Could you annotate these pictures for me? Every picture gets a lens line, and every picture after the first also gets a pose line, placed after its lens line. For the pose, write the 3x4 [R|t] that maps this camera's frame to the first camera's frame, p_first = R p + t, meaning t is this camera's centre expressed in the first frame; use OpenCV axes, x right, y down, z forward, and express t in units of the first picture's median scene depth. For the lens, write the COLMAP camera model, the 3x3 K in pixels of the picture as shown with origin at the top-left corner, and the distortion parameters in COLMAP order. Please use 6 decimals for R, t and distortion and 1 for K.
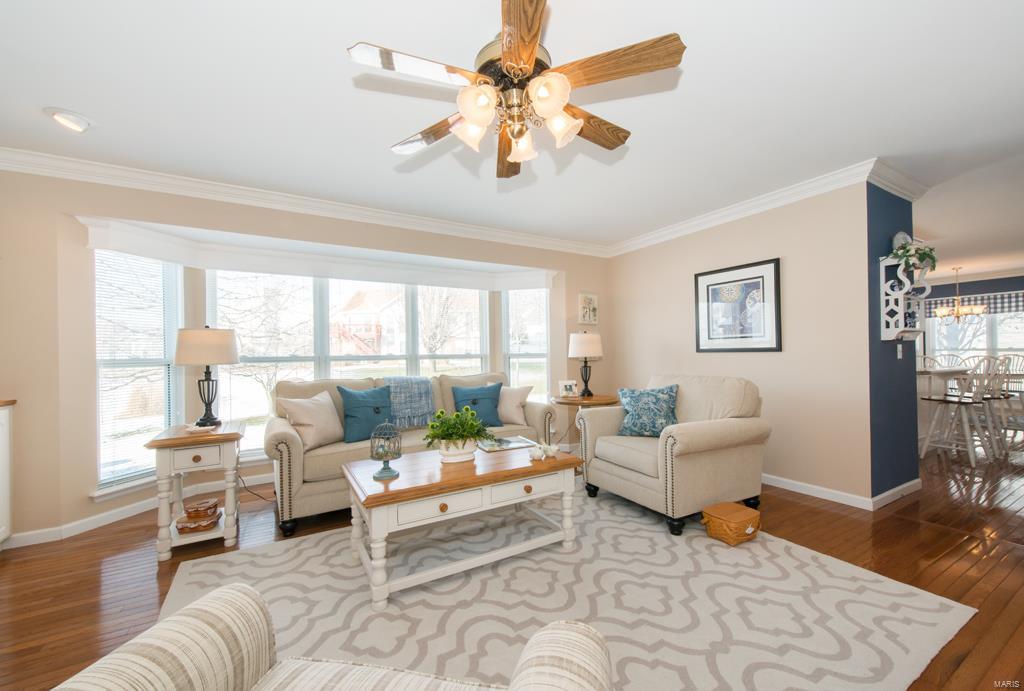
lens RADIAL K [[407.4, 0, 509.3], [0, 407.4, 353.3], [0, 0, 1]] dist [0.010191, -0.000311]
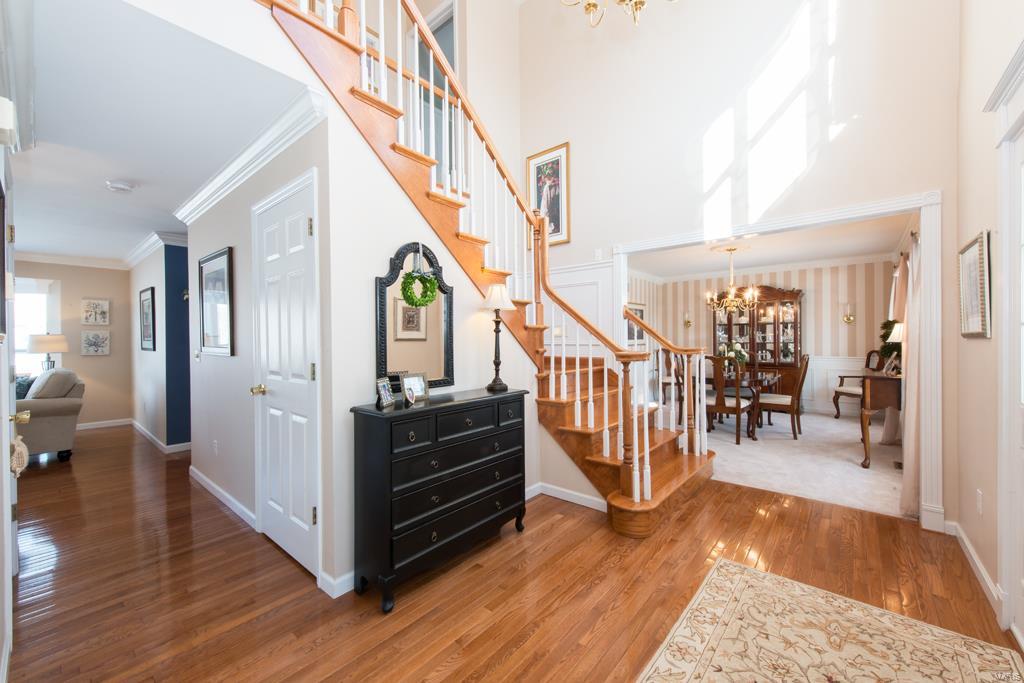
lens RADIAL K [[407.4, 0, 492.6], [0, 407.4, 338.3], [0, 0, 1]] dist [0.010191, -0.000311]
pose [[0.951273, 0.003995, 0.308324, 1.236326], [-0.005565, 0.999976, 0.004212, -0.058093], [-0.308300, -0.005723, 0.951272, -0.673822]]
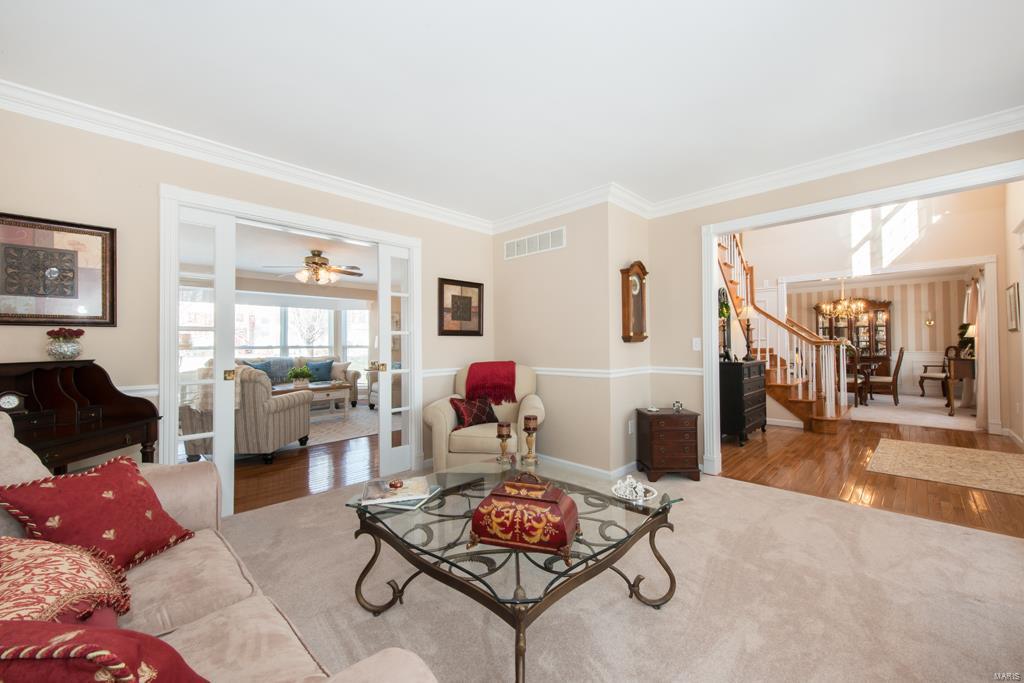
lens RADIAL K [[407.4, 0, 510.8], [0, 407.4, 341.0], [0, 0, 1]] dist [0.010191, -0.000311]
pose [[0.966408, 0.006179, 0.256937, 0.299399], [-0.004057, 0.999953, -0.008789, -0.007771], [-0.256979, 0.007451, 0.966388, -1.132575]]
